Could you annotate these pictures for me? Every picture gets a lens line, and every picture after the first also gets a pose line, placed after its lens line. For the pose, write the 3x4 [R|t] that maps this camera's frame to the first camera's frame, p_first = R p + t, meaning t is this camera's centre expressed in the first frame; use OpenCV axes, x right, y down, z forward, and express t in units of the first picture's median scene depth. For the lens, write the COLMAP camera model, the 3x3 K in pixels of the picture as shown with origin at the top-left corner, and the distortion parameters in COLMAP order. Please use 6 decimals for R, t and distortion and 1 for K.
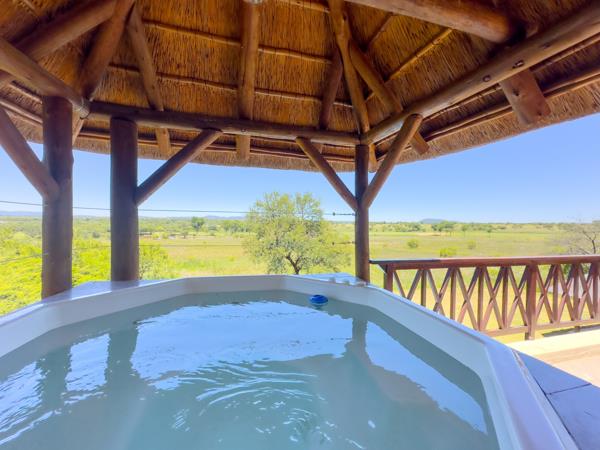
lens RADIAL K [[240.9, 0, 299.0], [0, 240.9, 223.9], [0, 0, 1]] dist [-0.002552, -0.000025]
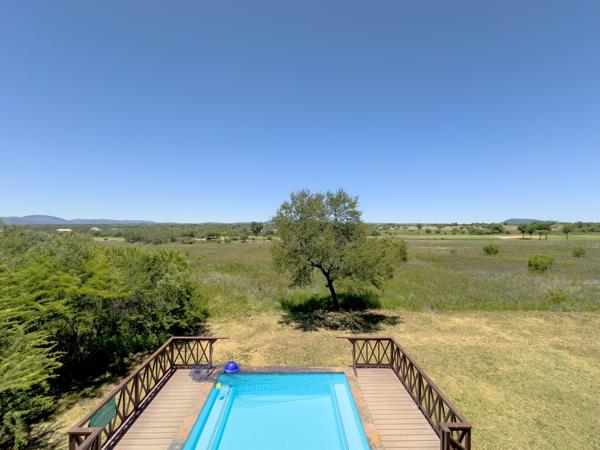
lens RADIAL K [[240.9, 0, 299.3], [0, 240.9, 223.2], [0, 0, 1]] dist [-0.002552, -0.000025]
pose [[0.971620, -0.018269, -0.235842, 0.791700], [0.013970, 0.999705, -0.019887, -0.011038], [0.236136, 0.016028, 0.971588, 1.025436]]
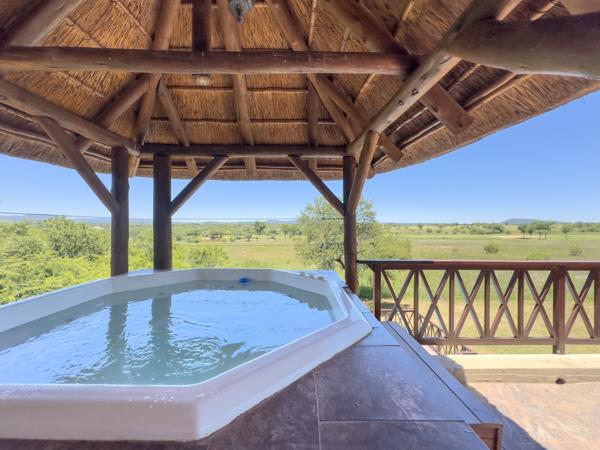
lens RADIAL K [[240.9, 0, 298.3], [0, 240.9, 223.9], [0, 0, 1]] dist [-0.002552, -0.000025]
pose [[0.970619, -0.014689, -0.240174, 0.277859], [0.011511, 0.999827, -0.014631, -0.000388], [0.240347, 0.011437, 0.970620, -0.126859]]
